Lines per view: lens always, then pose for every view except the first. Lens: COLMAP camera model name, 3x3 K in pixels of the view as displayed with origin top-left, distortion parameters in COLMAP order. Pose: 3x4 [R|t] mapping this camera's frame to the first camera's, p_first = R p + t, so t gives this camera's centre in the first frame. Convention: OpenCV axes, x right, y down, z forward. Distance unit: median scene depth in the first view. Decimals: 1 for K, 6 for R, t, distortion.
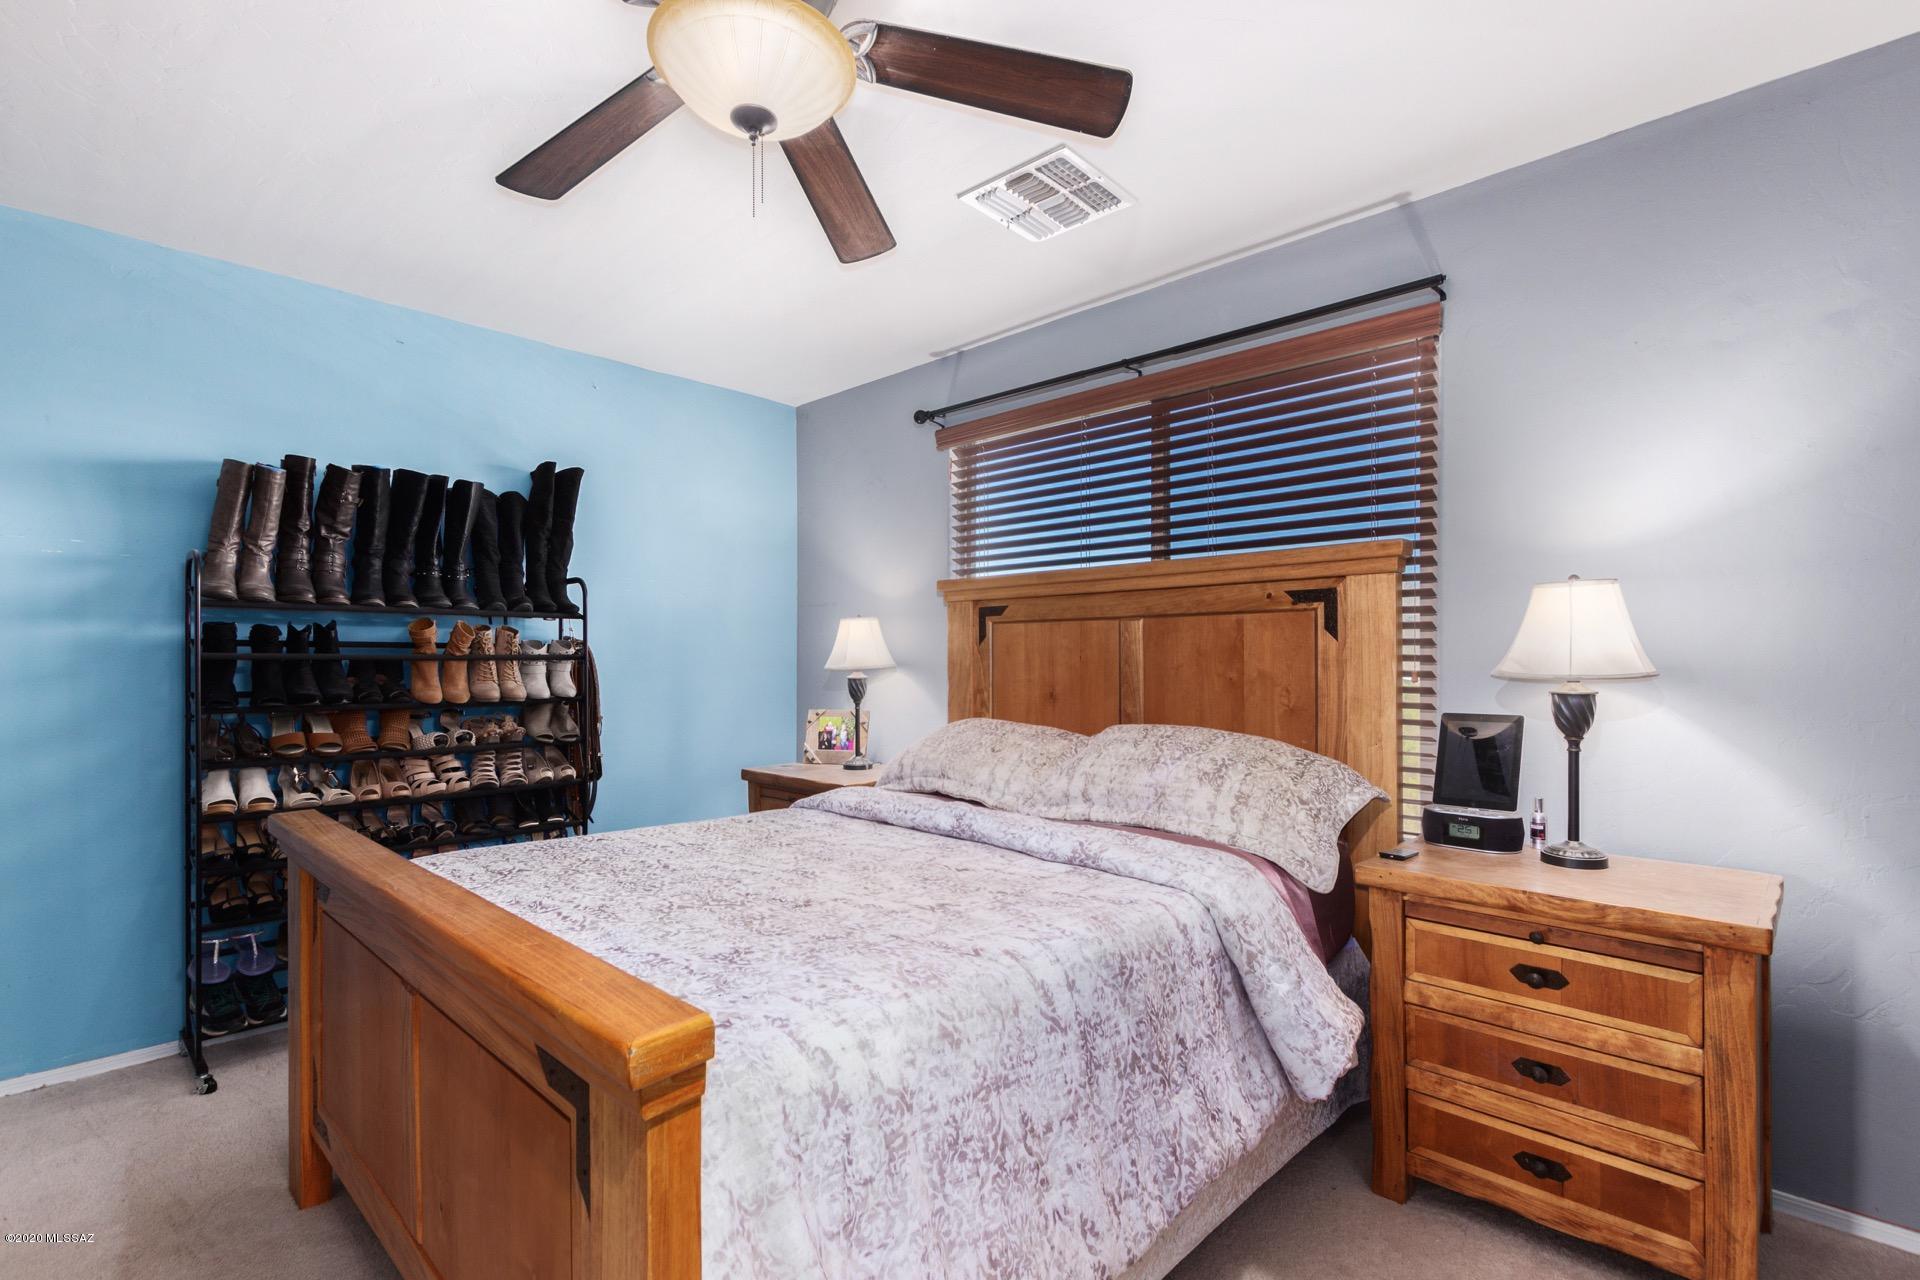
lens RADIAL K [[888.2, 0, 960.3], [0, 888.2, 667.2], [0, 0, 1]] dist [0.001541, 0.000057]
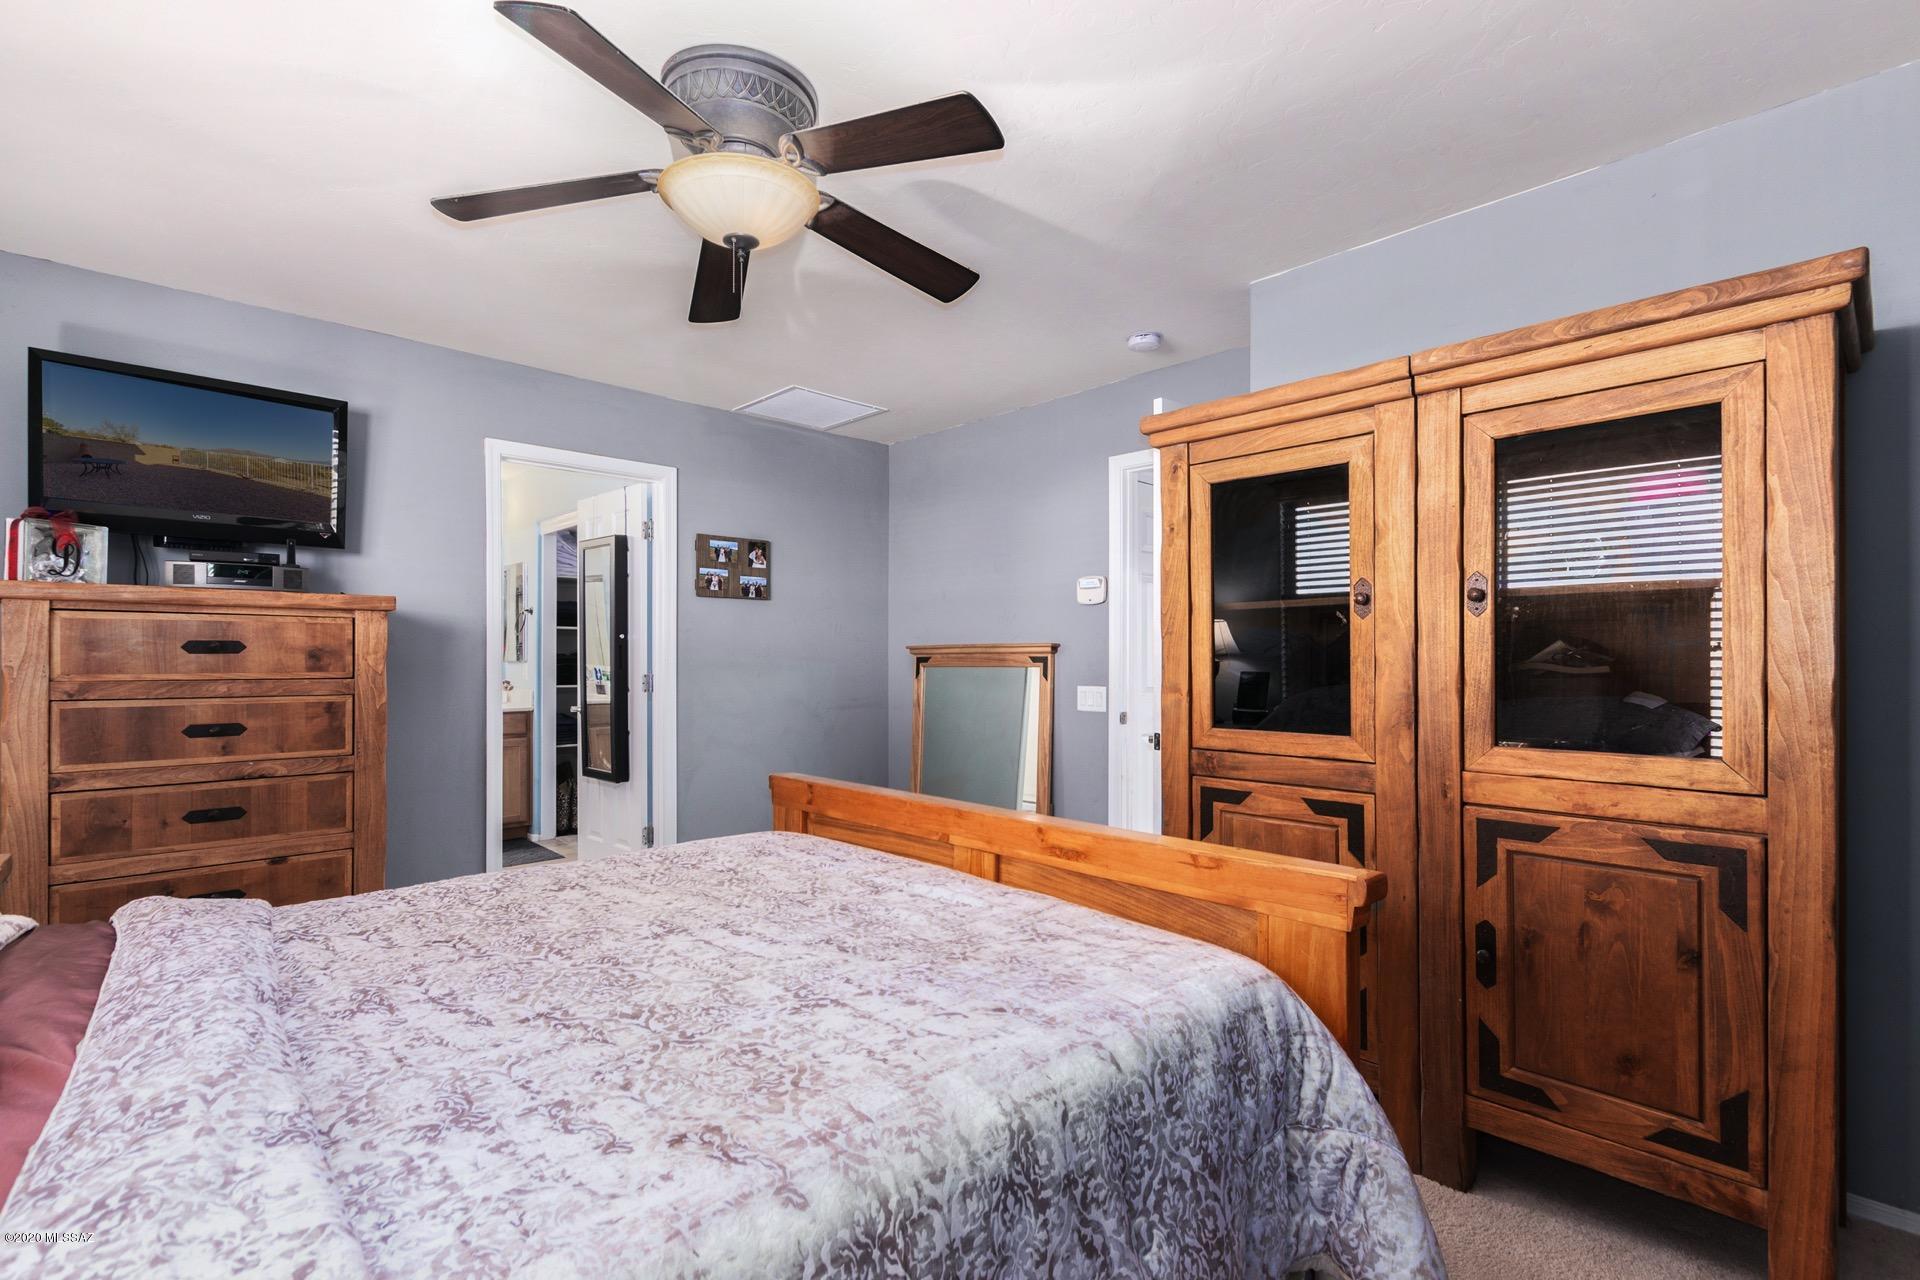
lens RADIAL K [[871.8, 0, 954.3], [0, 871.8, 655.0], [0, 0, 1]] dist [0.004373, 0.000577]
pose [[-0.998505, 0.001878, 0.054626, -0.327828], [0.002159, 0.999985, 0.005101, -0.008554], [-0.054616, 0.005211, -0.998494, 1.209443]]
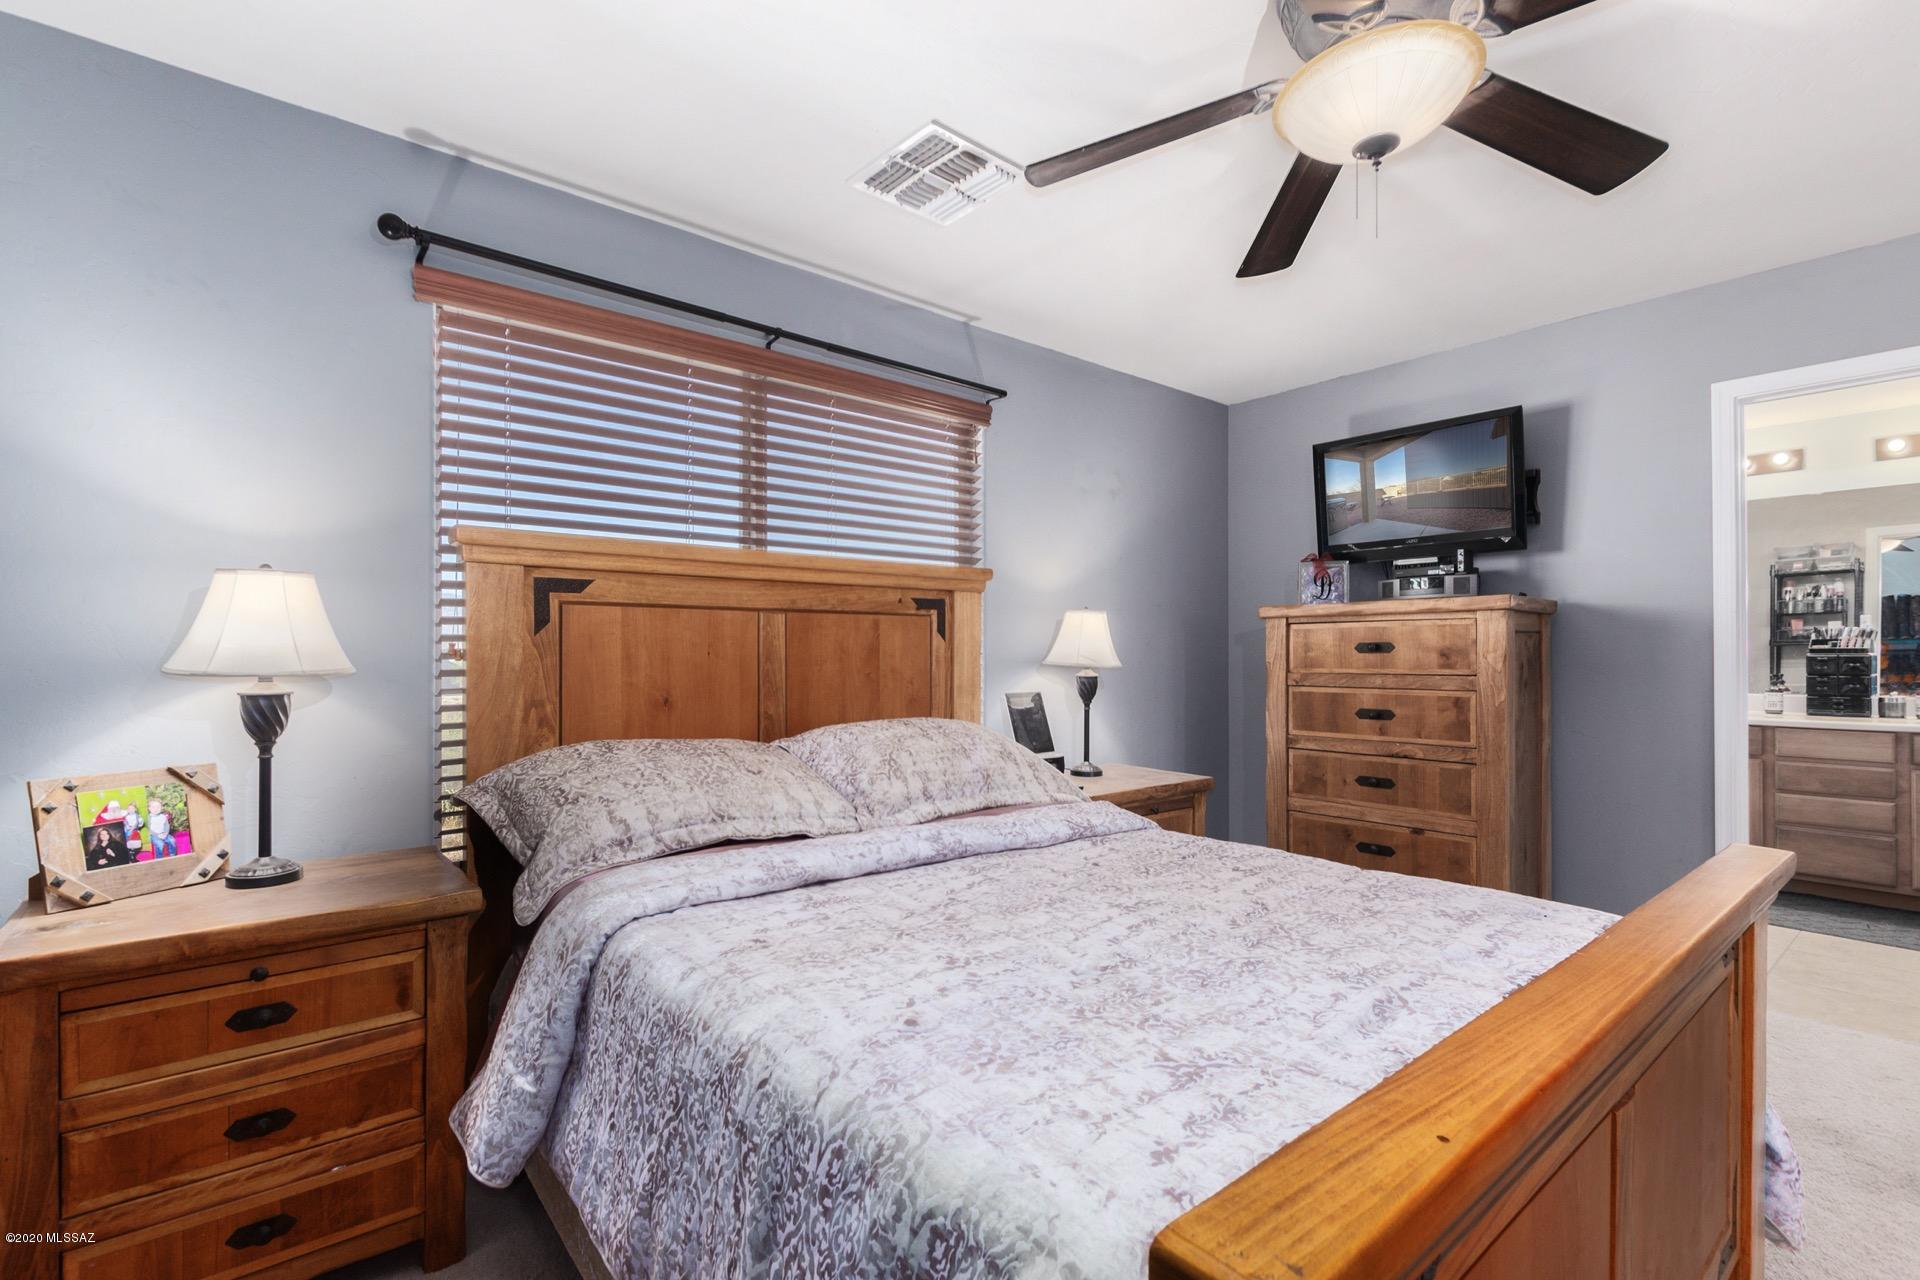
lens RADIAL K [[871.8, 0, 954.3], [0, 871.8, 655.0], [0, 0, 1]] dist [0.004373, 0.000577]
pose [[0.113418, 0.004371, 0.993538, -0.708549], [0.009436, 0.999940, -0.005477, -0.003250], [-0.993503, 0.009996, 0.113370, 0.743679]]
